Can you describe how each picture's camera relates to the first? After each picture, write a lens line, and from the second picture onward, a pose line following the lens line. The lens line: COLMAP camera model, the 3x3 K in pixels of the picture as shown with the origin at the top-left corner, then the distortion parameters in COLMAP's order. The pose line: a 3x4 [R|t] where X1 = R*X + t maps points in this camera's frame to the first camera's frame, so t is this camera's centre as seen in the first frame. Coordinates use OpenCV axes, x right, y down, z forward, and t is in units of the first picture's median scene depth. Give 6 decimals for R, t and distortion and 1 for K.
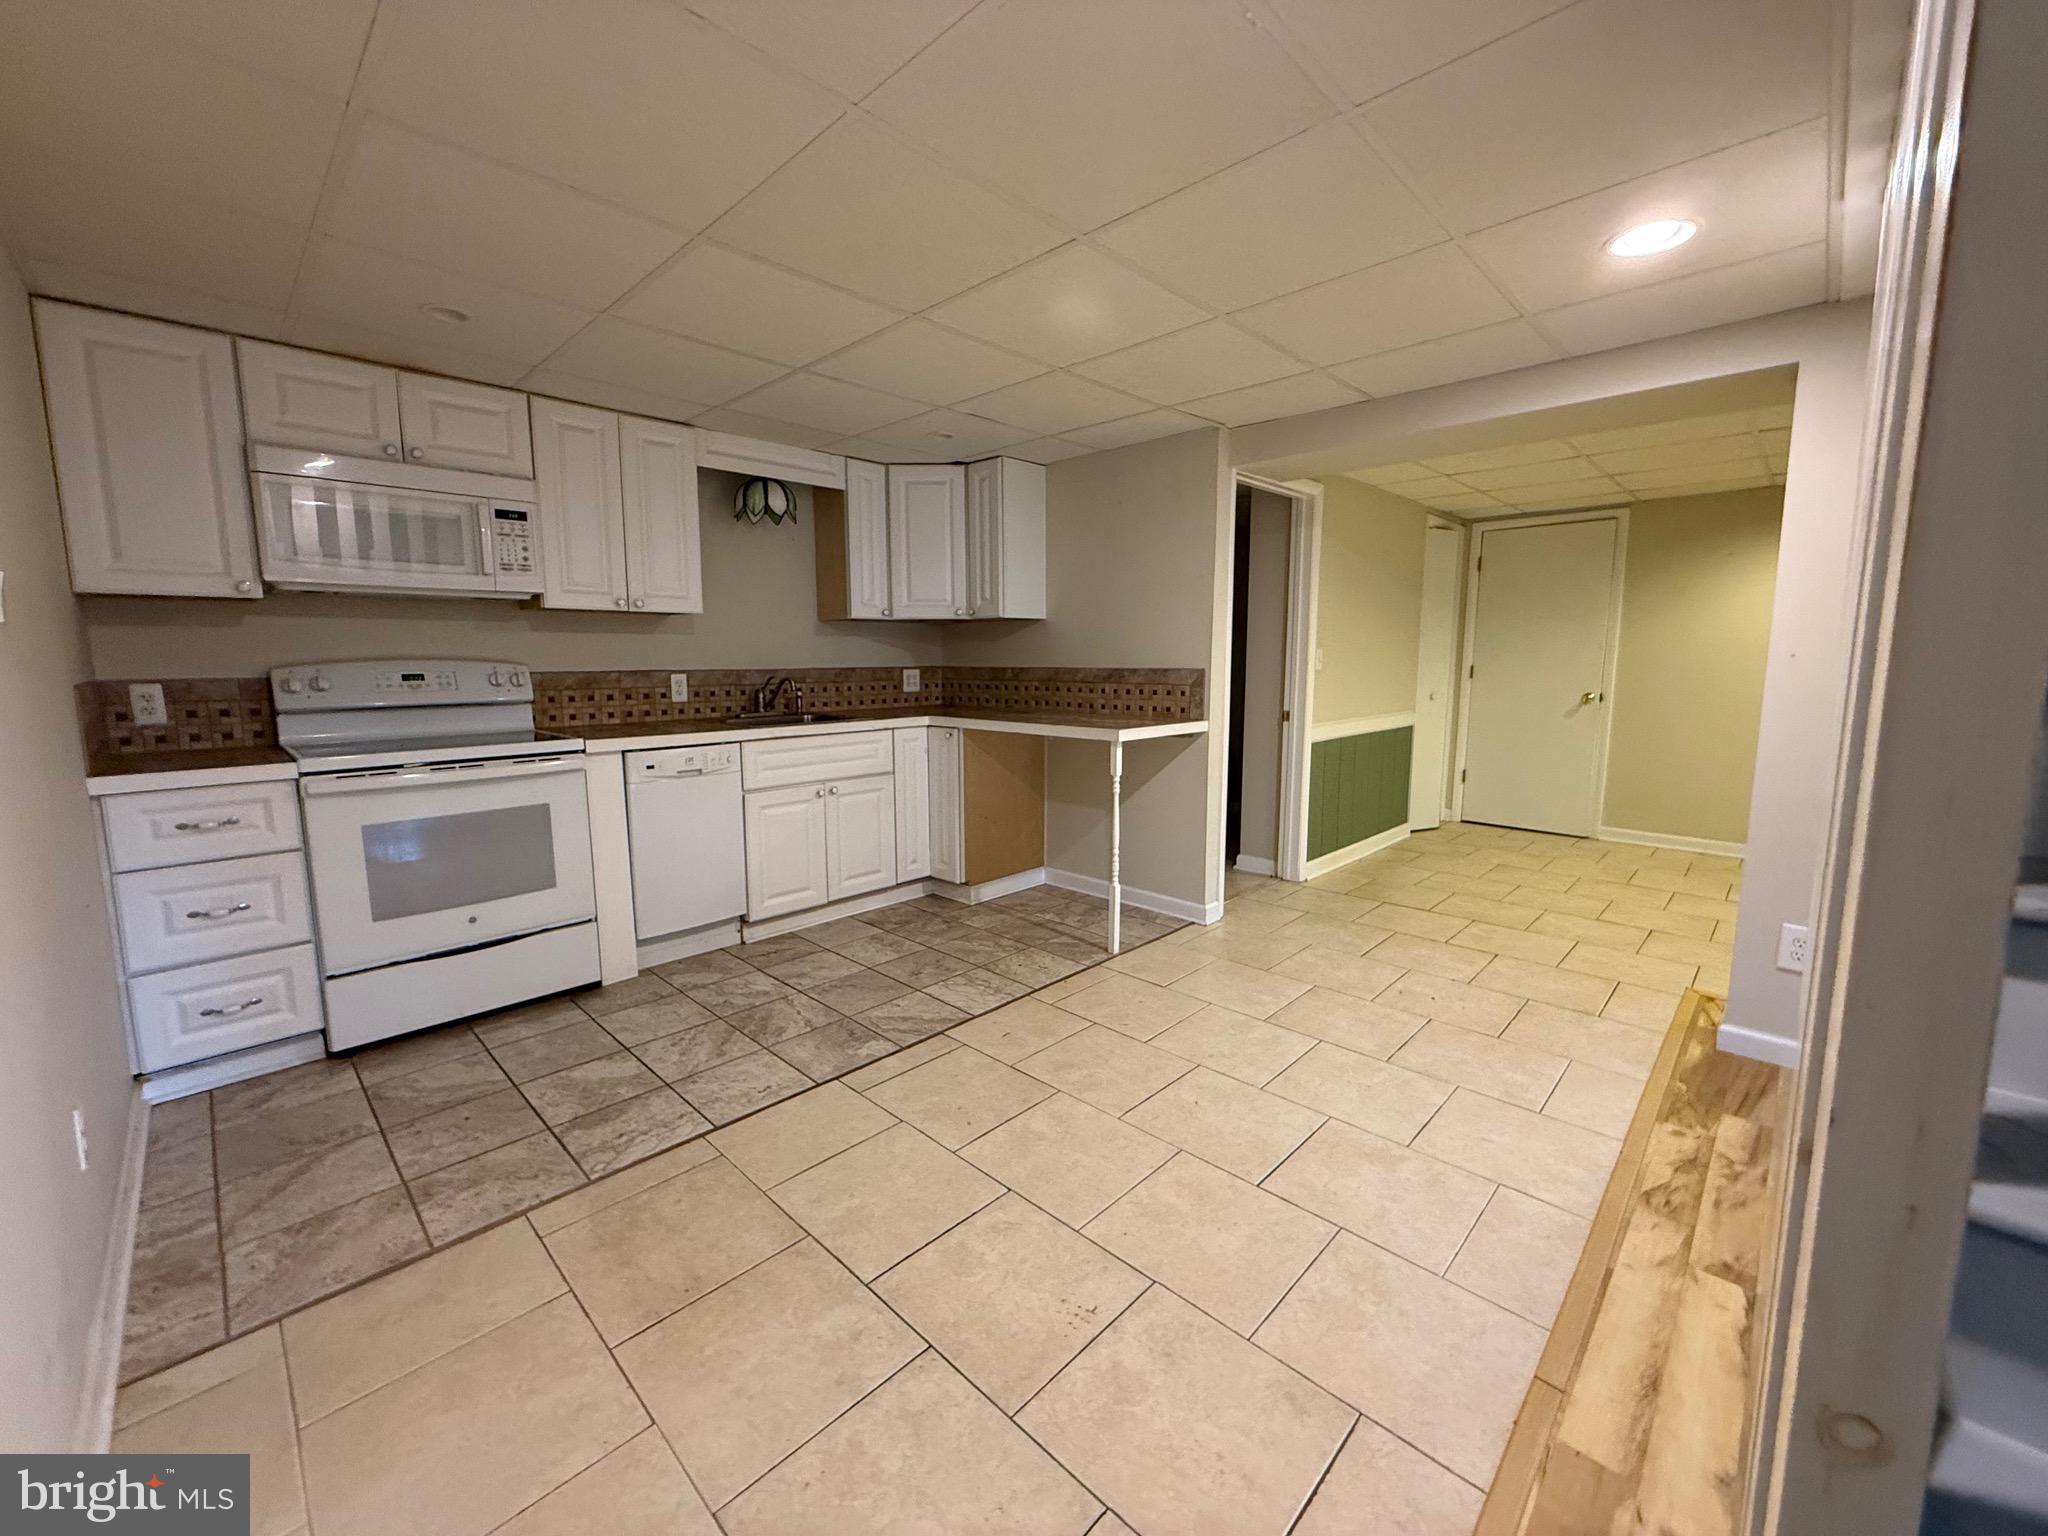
lens RADIAL K [[813.5, 0, 1027.0], [0, 813.5, 761.1], [0, 0, 1]] dist [-0.006768, 0.001039]
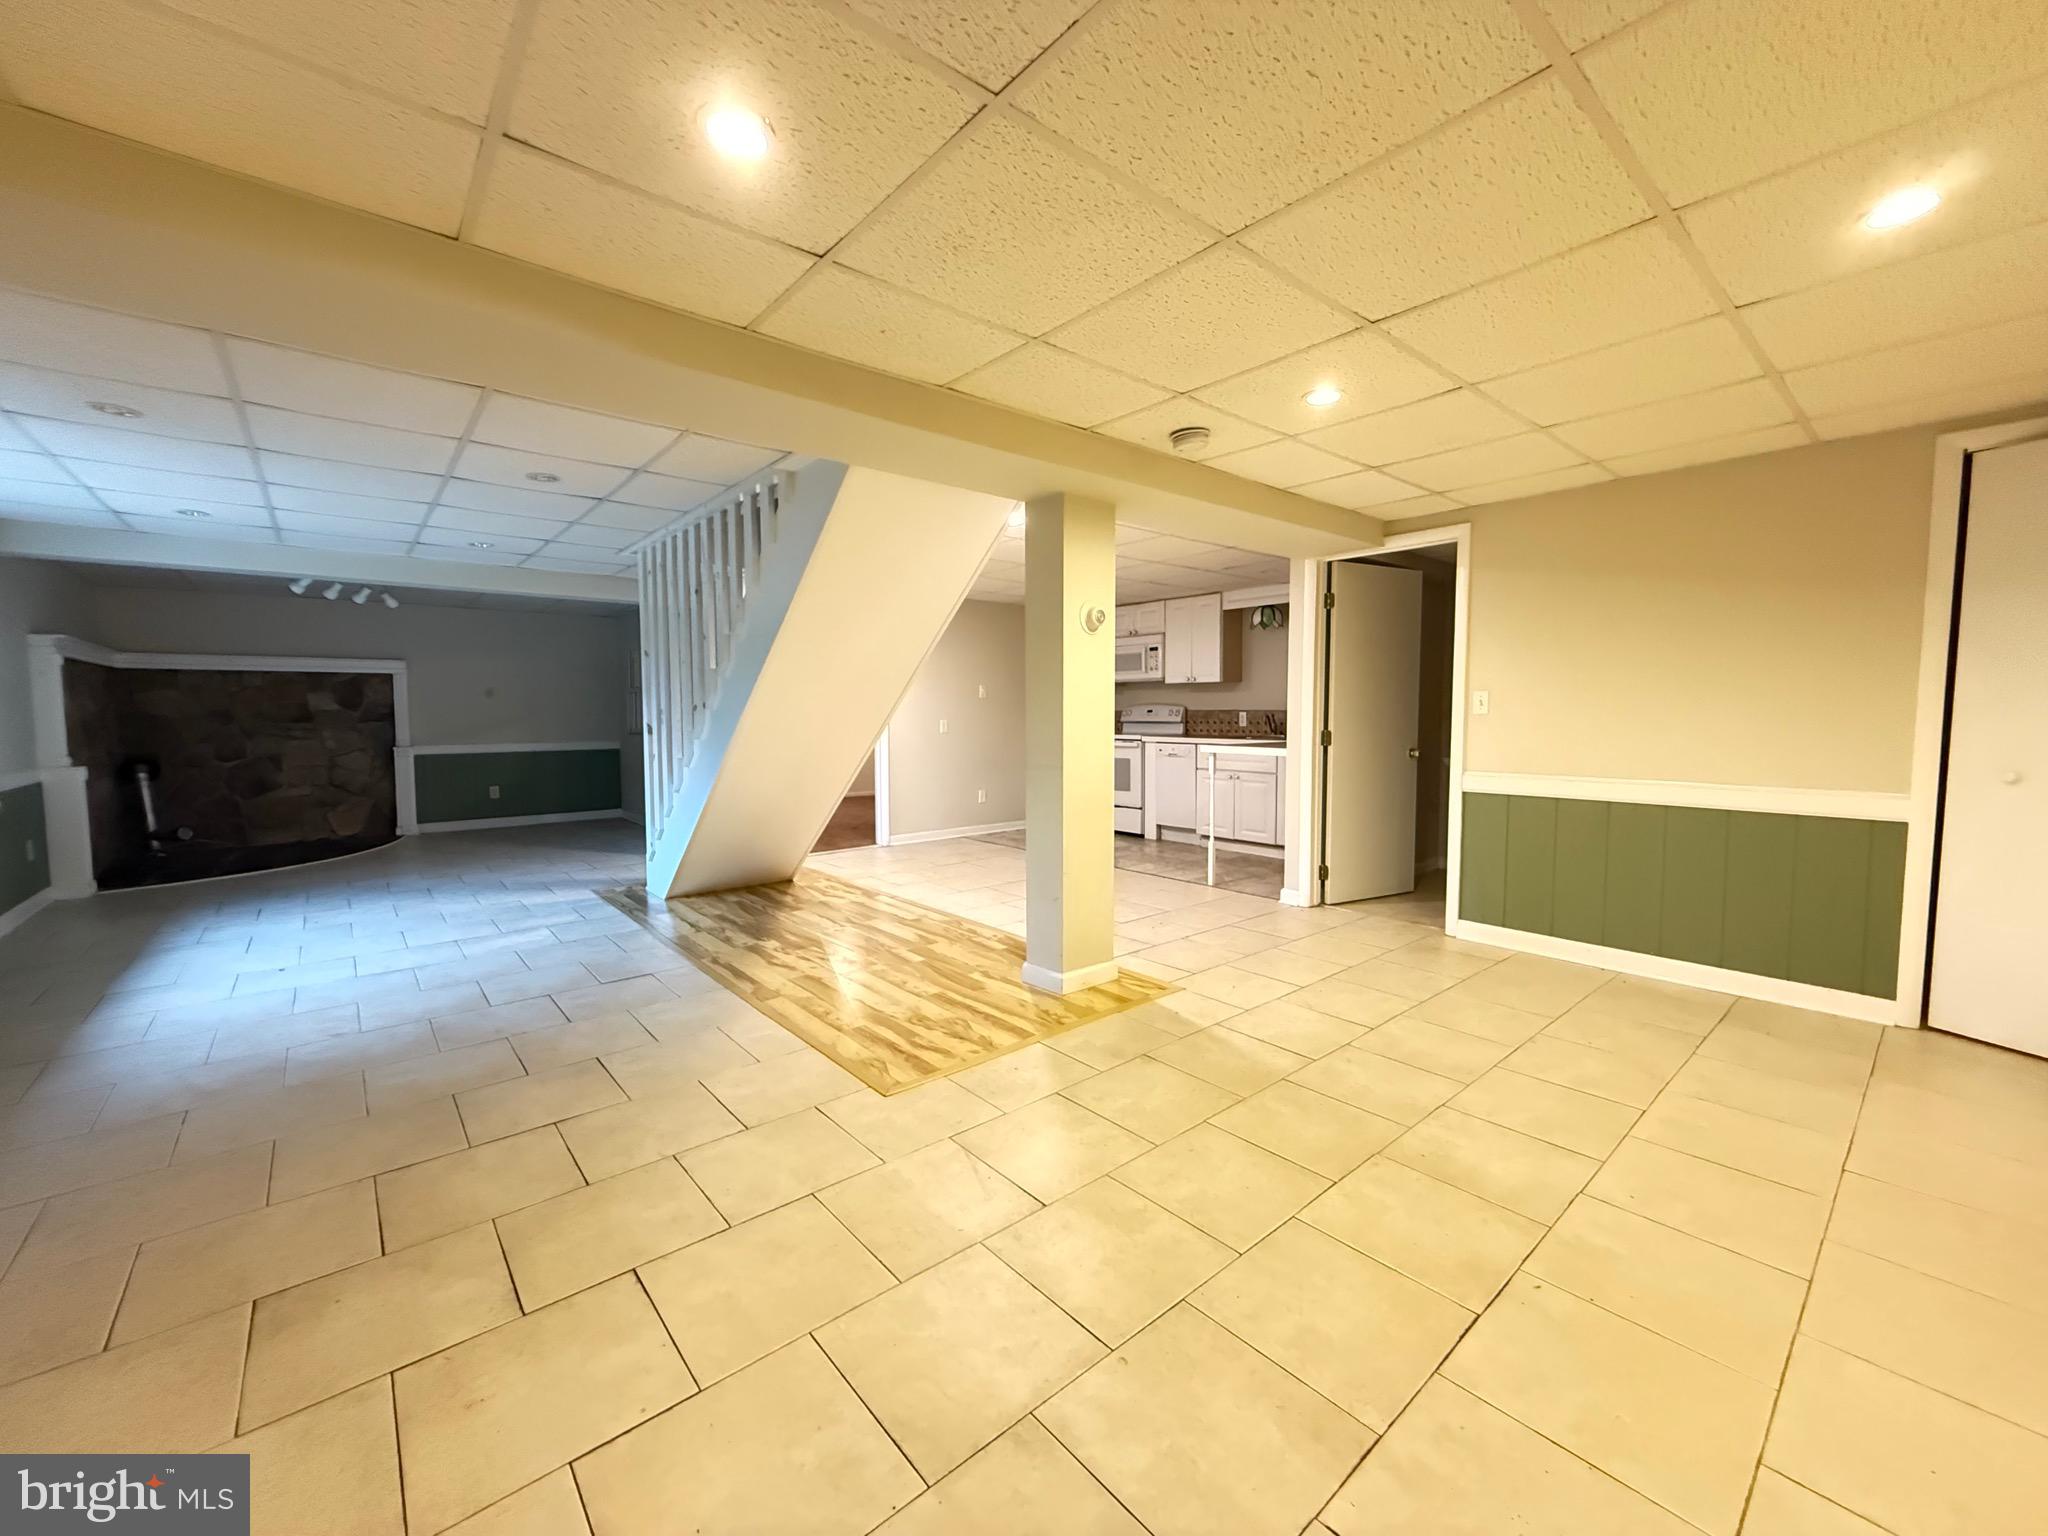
lens RADIAL K [[813.5, 0, 1017.4], [0, 813.5, 752.4], [0, 0, 1]] dist [-0.006768, 0.001039]
pose [[-0.097616, 0.057397, -0.993568, 1.701074], [-0.121576, 0.990171, 0.069146, -0.087776], [0.987770, 0.127543, -0.089679, 0.716179]]
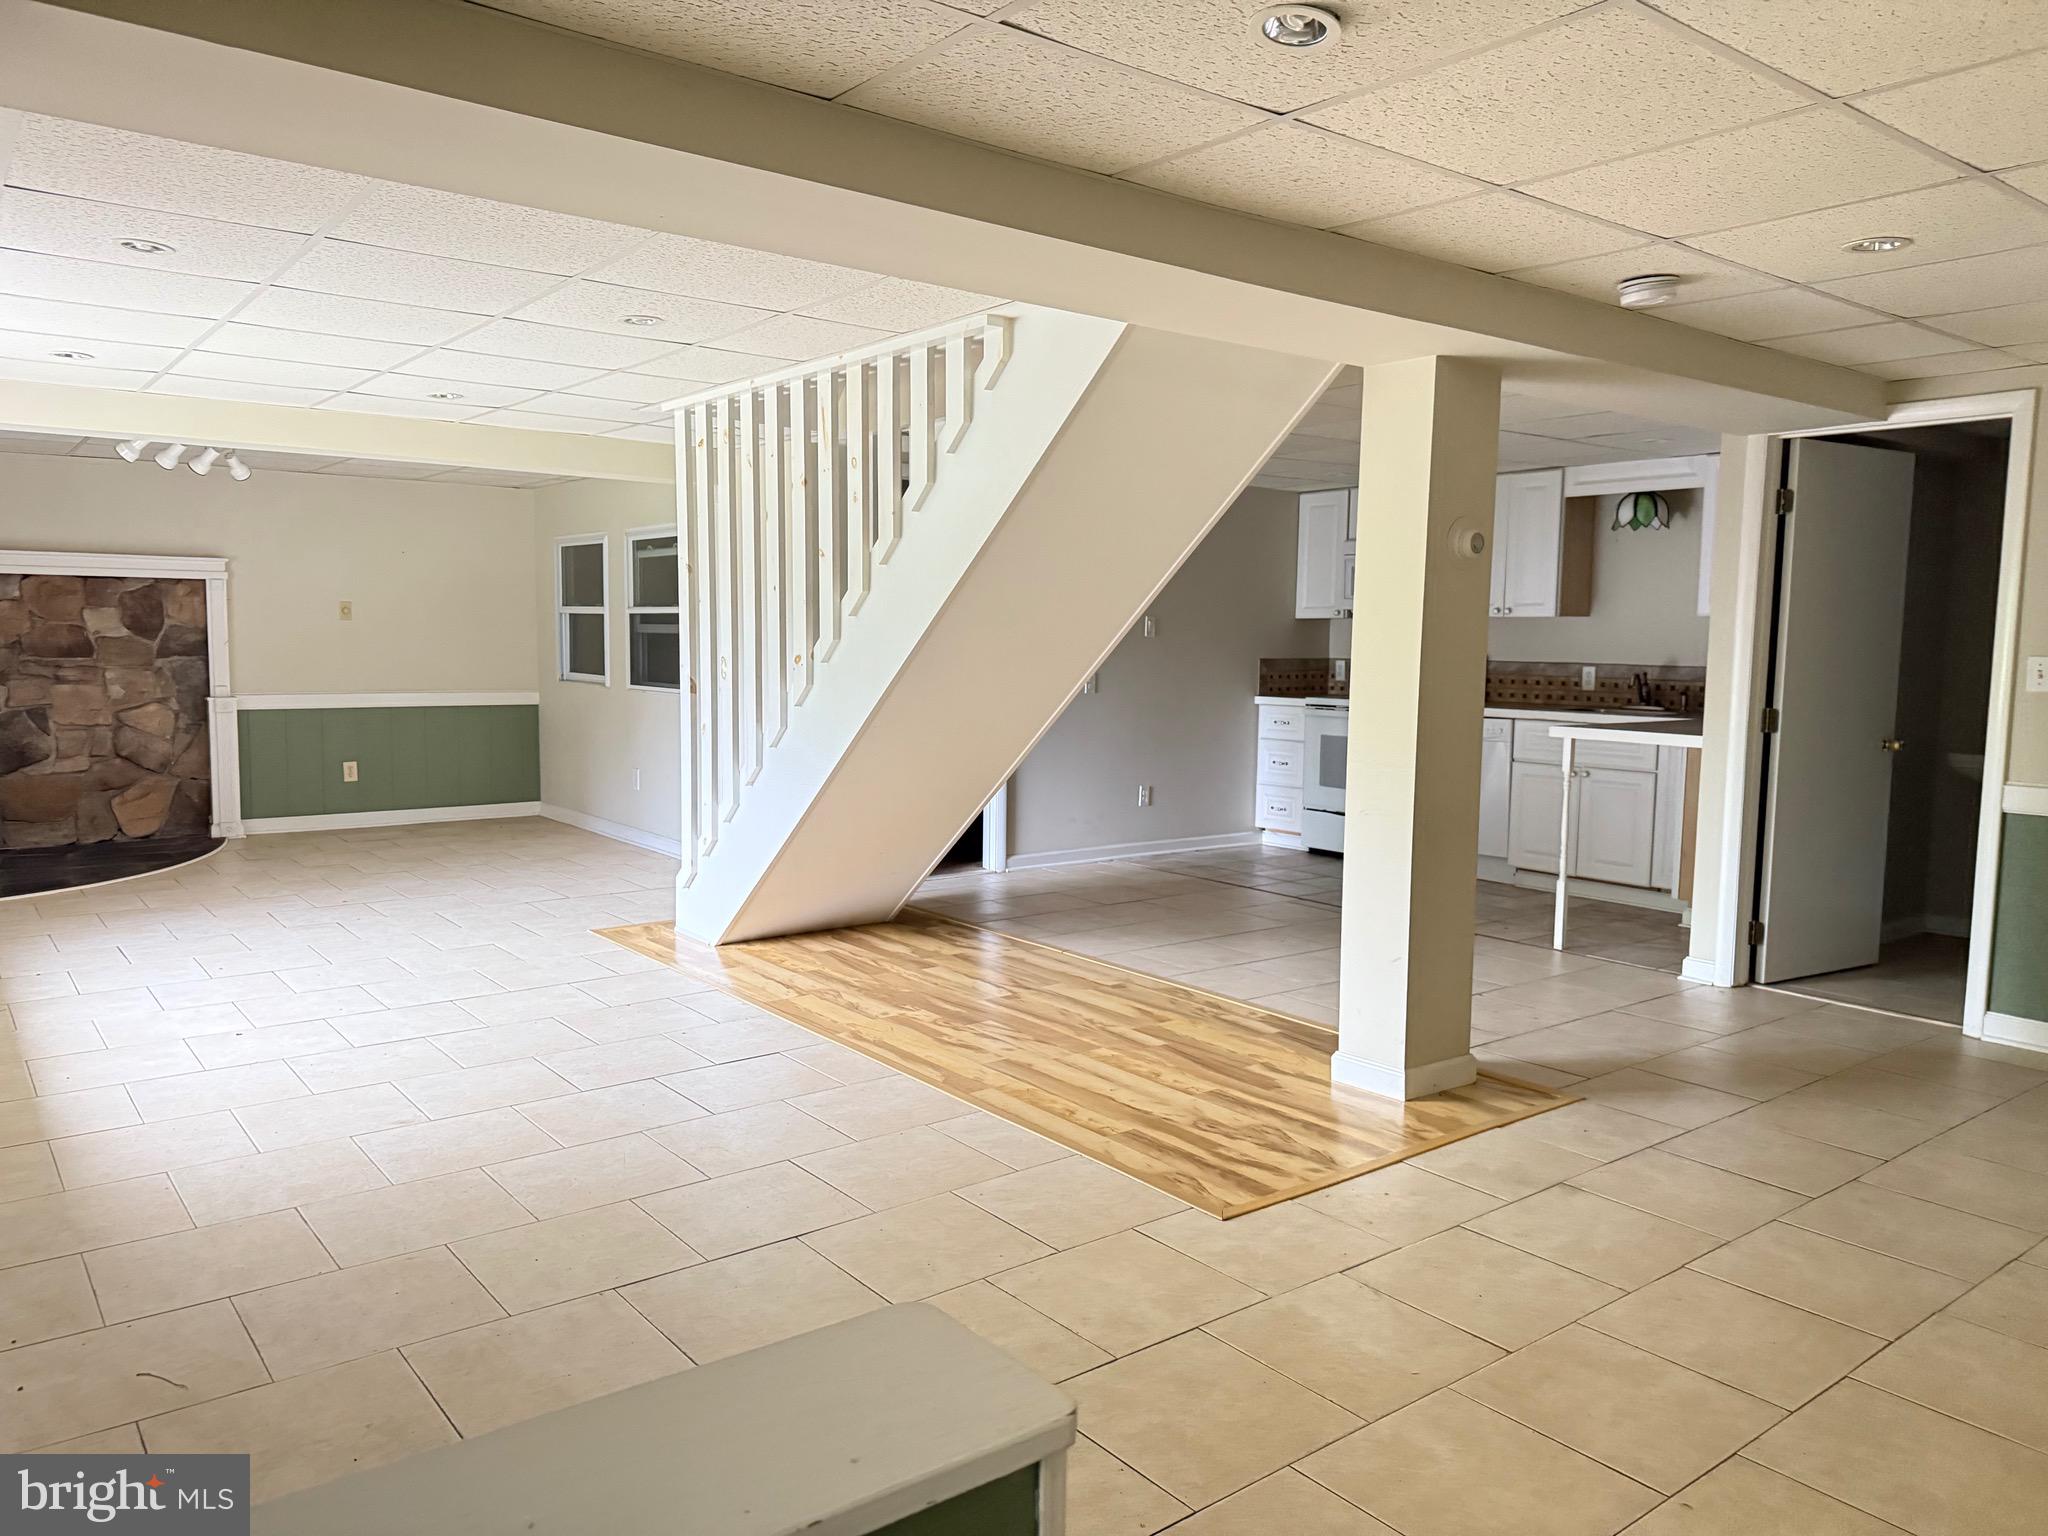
lens RADIAL K [[1437.7, 0, 1005.0], [0, 1437.7, 760.3], [0, 0, 1]] dist [0.042608, -0.053782]
pose [[-0.147715, 0.090315, -0.984898, 1.928802], [-0.137207, 0.984321, 0.110840, -0.098153], [0.979466, 0.151508, -0.133007, 0.516502]]
